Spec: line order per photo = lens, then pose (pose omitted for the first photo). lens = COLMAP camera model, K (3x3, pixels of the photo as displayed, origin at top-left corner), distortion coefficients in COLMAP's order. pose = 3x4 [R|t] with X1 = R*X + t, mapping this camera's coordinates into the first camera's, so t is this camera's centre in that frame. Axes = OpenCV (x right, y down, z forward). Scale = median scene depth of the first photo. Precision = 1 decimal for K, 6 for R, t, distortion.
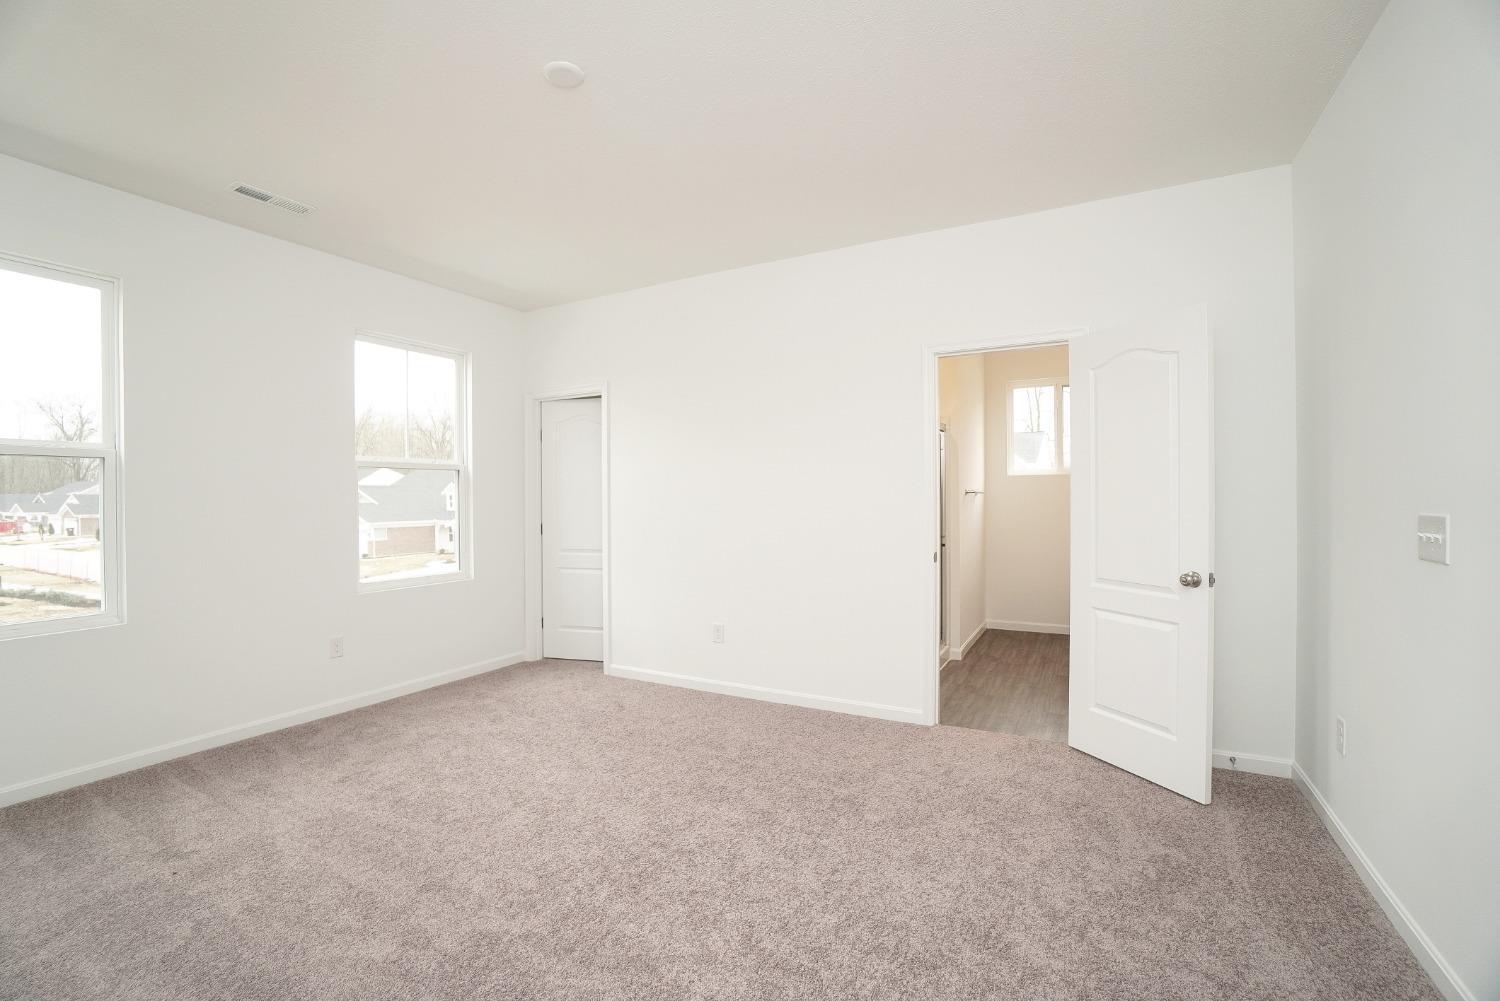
lens RADIAL K [[655.6, 0, 713.8], [0, 655.6, 502.7], [0, 0, 1]] dist [-0.073044, 0.032568]
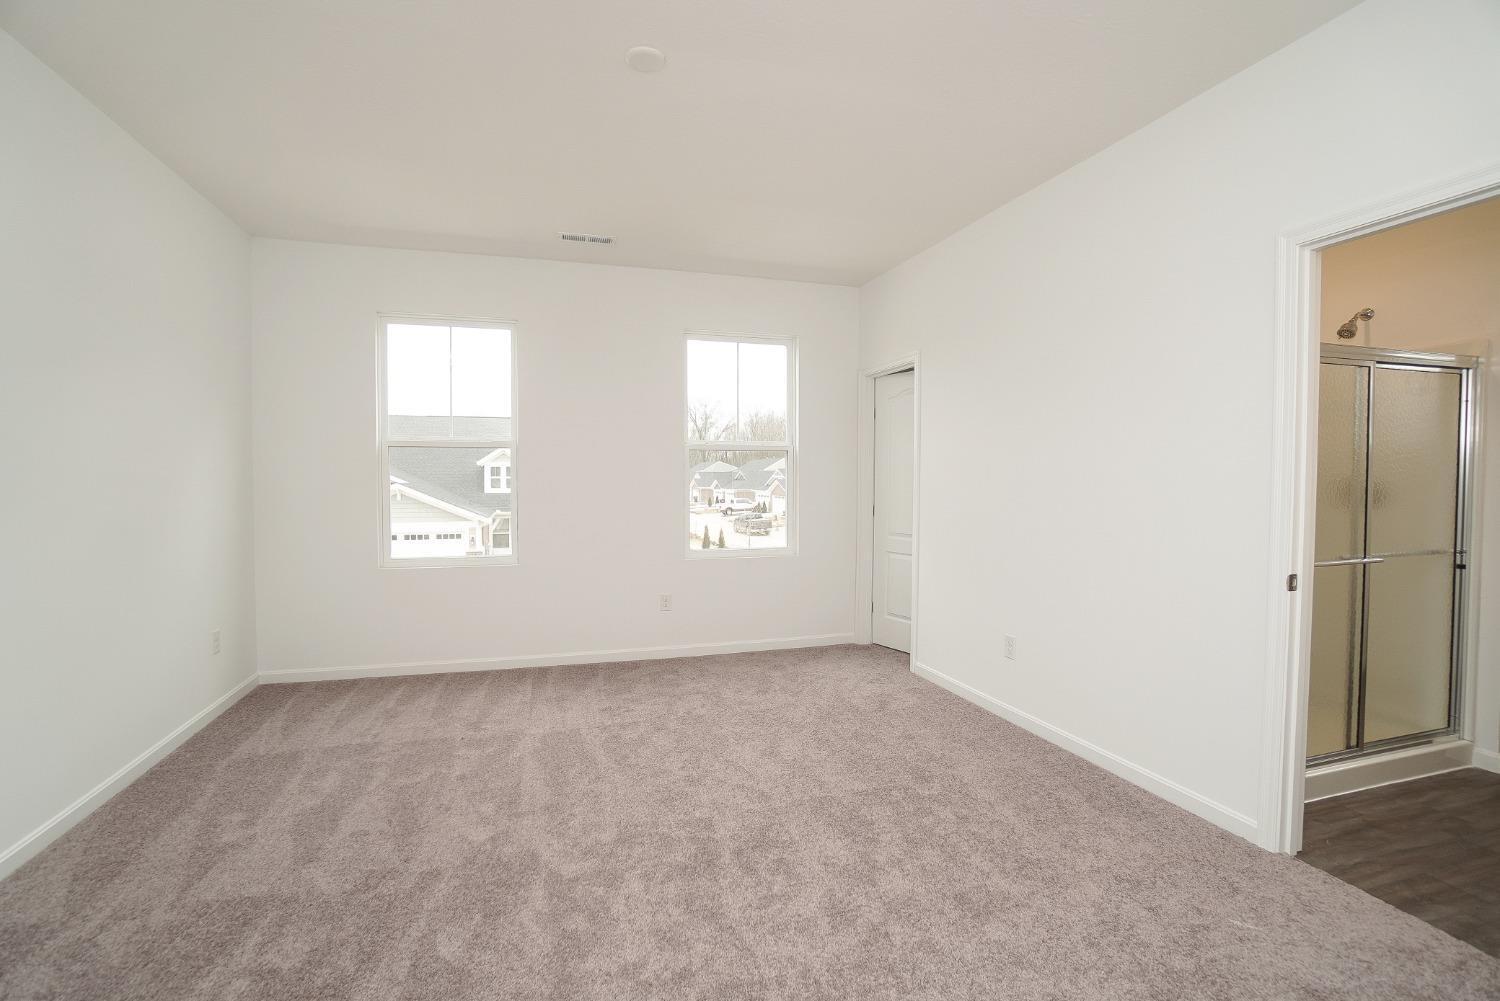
lens RADIAL K [[663.3, 0, 742.2], [0, 663.3, 496.3], [0, 0, 1]] dist [-0.057581, 0.020663]
pose [[0.736790, 0.027213, -0.675573, 0.326859], [-0.011851, 0.999556, 0.027338, -0.006431], [0.676017, -0.012136, 0.736786, 0.184563]]
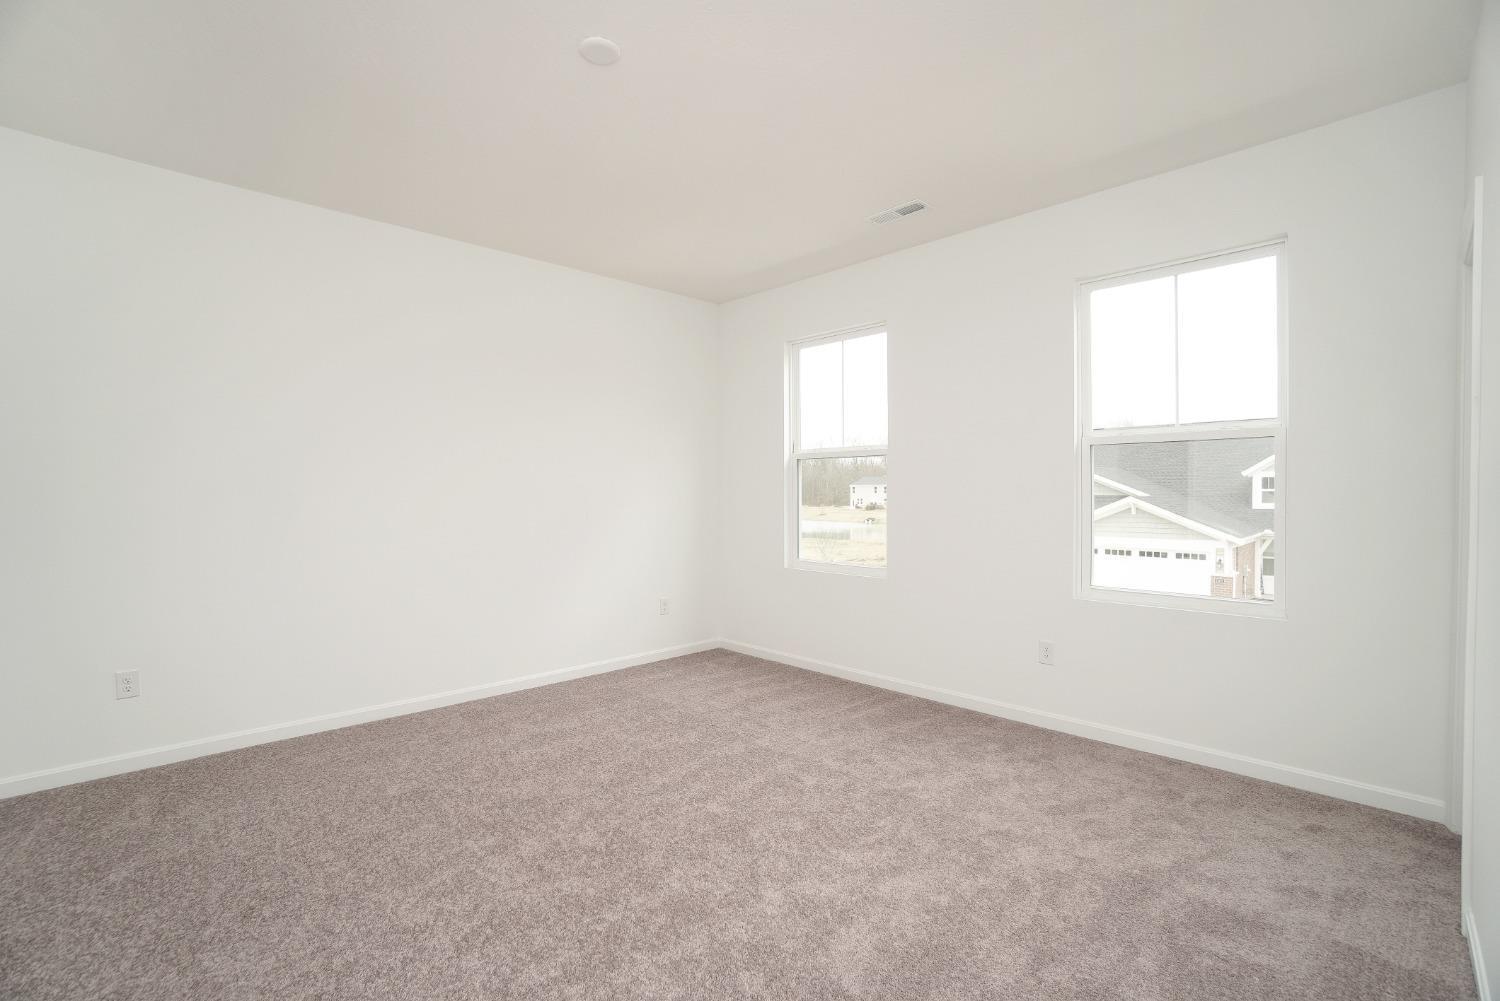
lens RADIAL K [[663.3, 0, 742.2], [0, 663.3, 496.3], [0, 0, 1]] dist [-0.057581, 0.020663]
pose [[-0.260613, 0.014826, -0.965330, 0.373993], [-0.004731, 0.999850, 0.016634, -0.003054], [0.965432, 0.008902, -0.260504, 0.798291]]
